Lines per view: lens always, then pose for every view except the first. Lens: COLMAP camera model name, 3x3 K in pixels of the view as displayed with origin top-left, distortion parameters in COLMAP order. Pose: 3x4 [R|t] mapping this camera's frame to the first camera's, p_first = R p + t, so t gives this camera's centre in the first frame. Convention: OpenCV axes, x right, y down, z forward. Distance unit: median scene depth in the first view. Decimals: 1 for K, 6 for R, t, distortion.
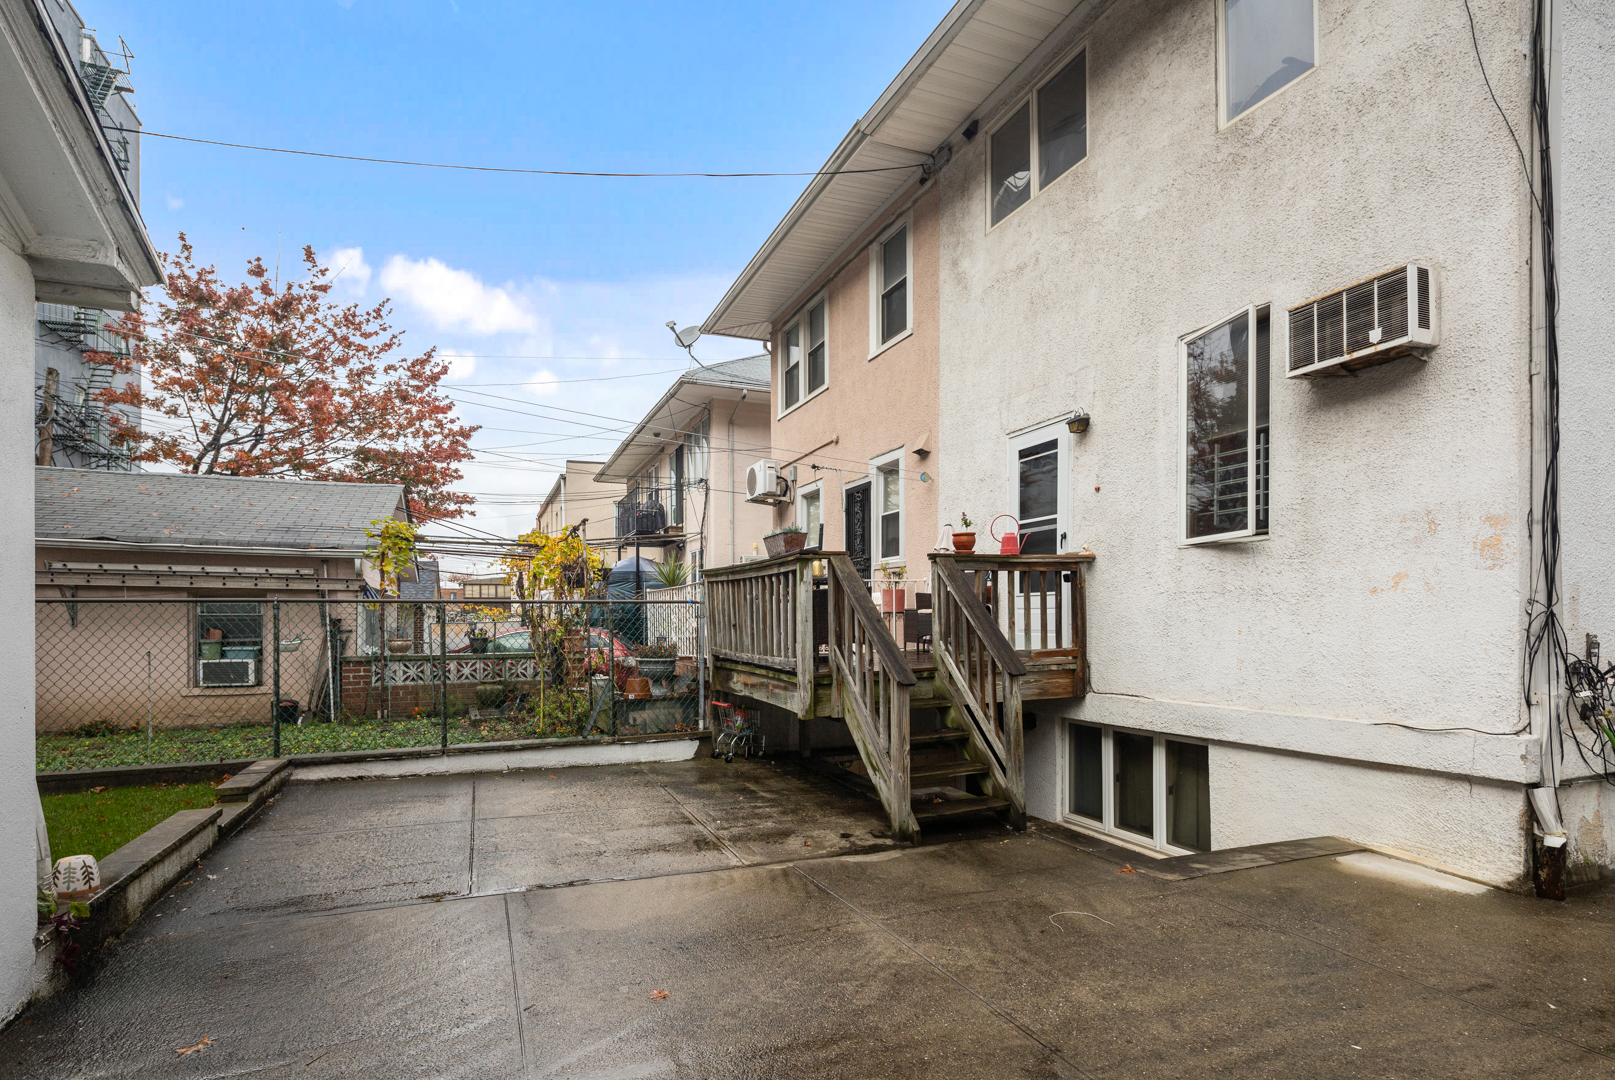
lens RADIAL K [[794.1, 0, 803.5], [0, 794.1, 618.5], [0, 0, 1]] dist [0.004933, -0.004618]
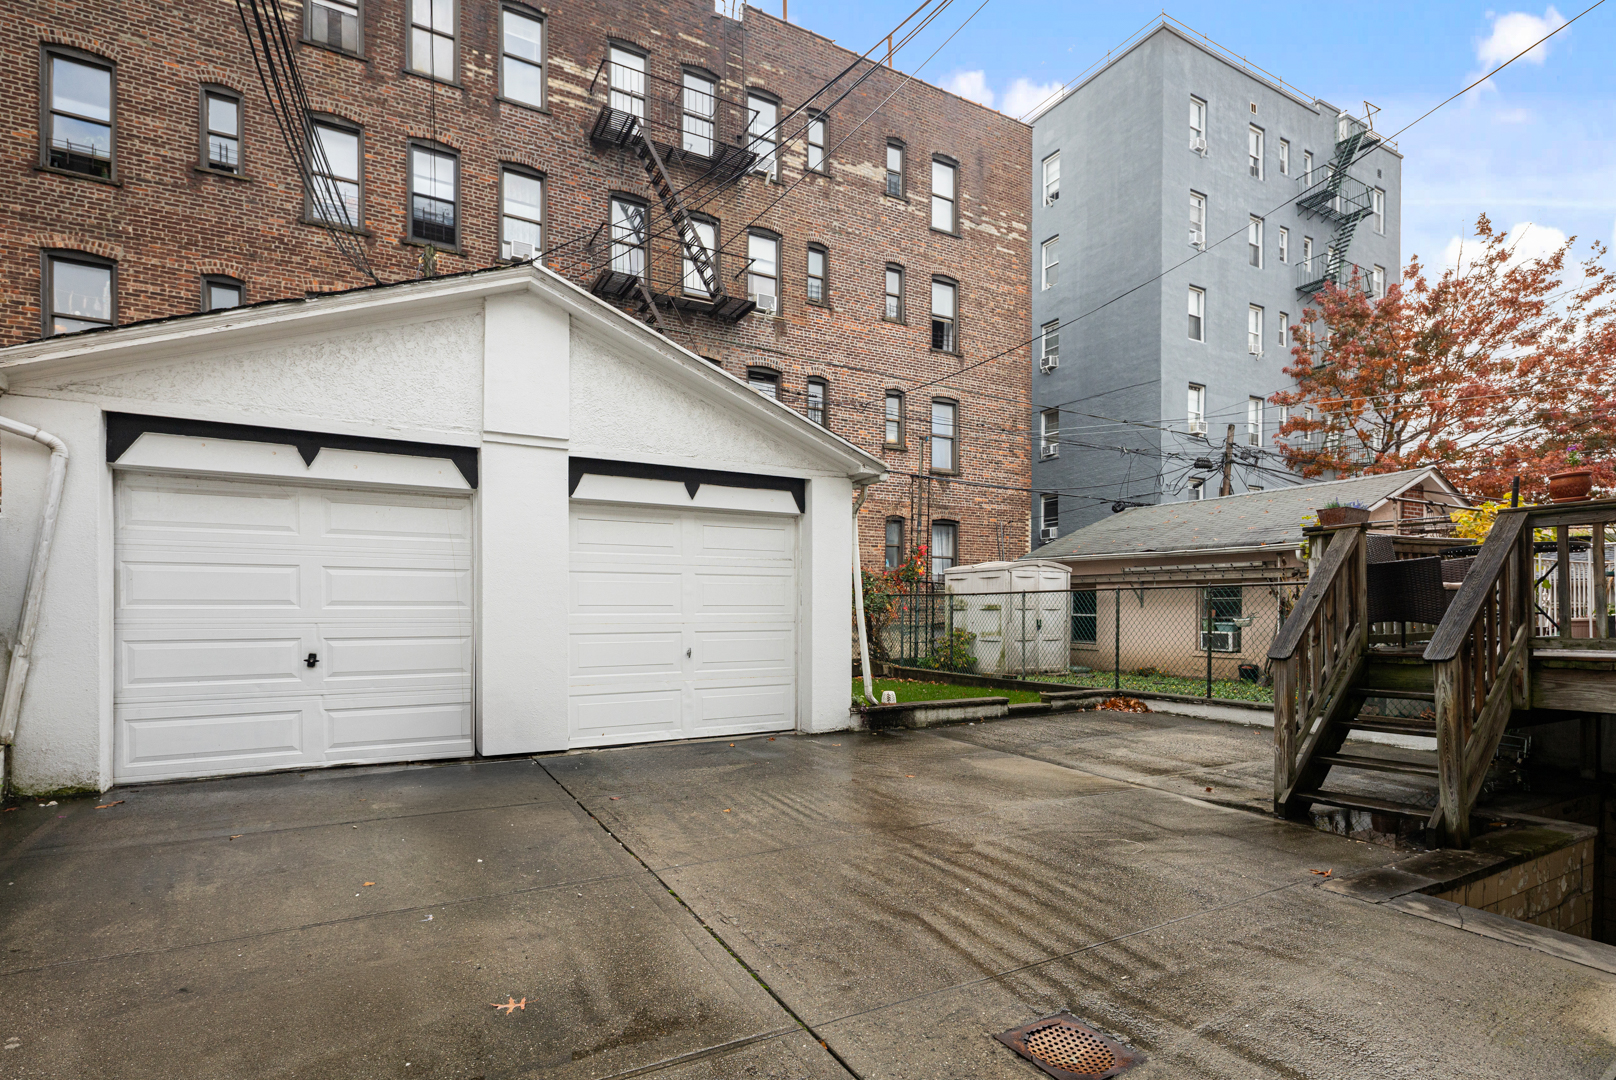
lens RADIAL K [[794.6, 0, 804.0], [0, 794.6, 618.5], [0, 0, 1]] dist [0.004933, -0.004618]
pose [[0.109504, 0.013675, -0.993892, 0.990526], [0.003821, 0.999892, 0.014178, 0.013274], [0.993979, -0.005350, 0.109440, 0.260282]]
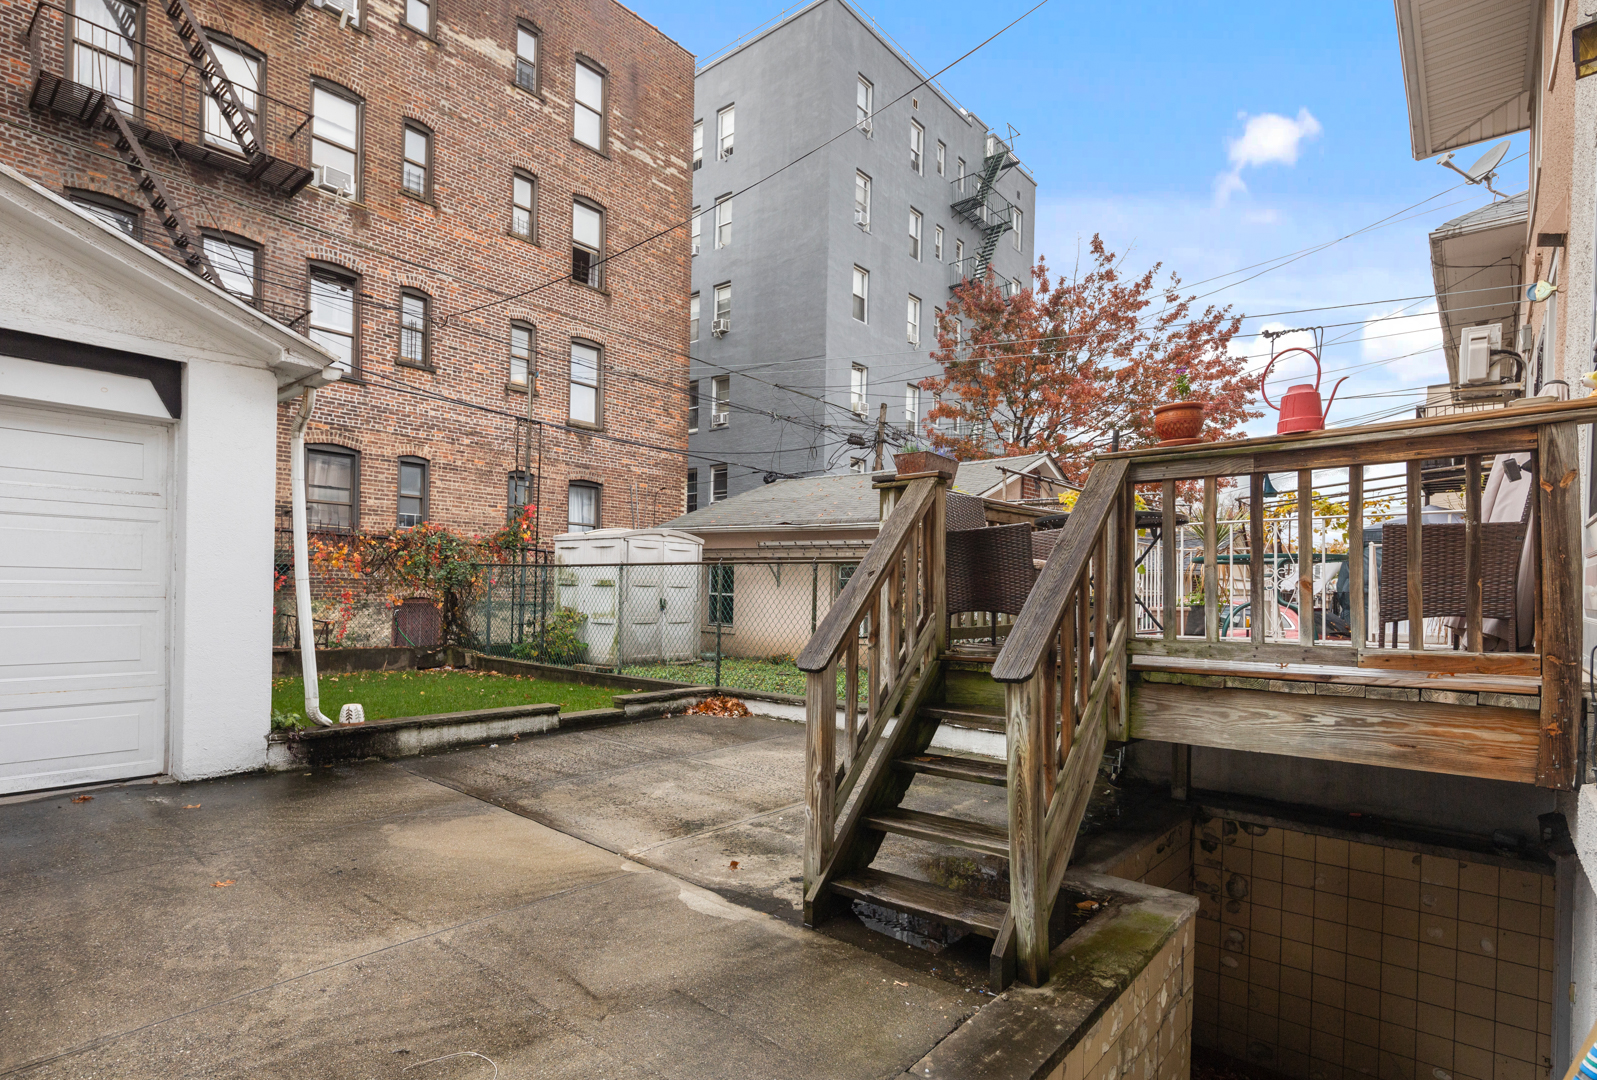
lens RADIAL K [[804.0, 0, 797.6], [0, 804.0, 594.6], [0, 0, 1]] dist [0.000055, -0.000282]
pose [[0.450405, 0.018270, -0.892637, 0.647502], [-0.018527, 0.999767, 0.011114, 0.013747], [0.892632, 0.011532, 0.450639, 0.640702]]
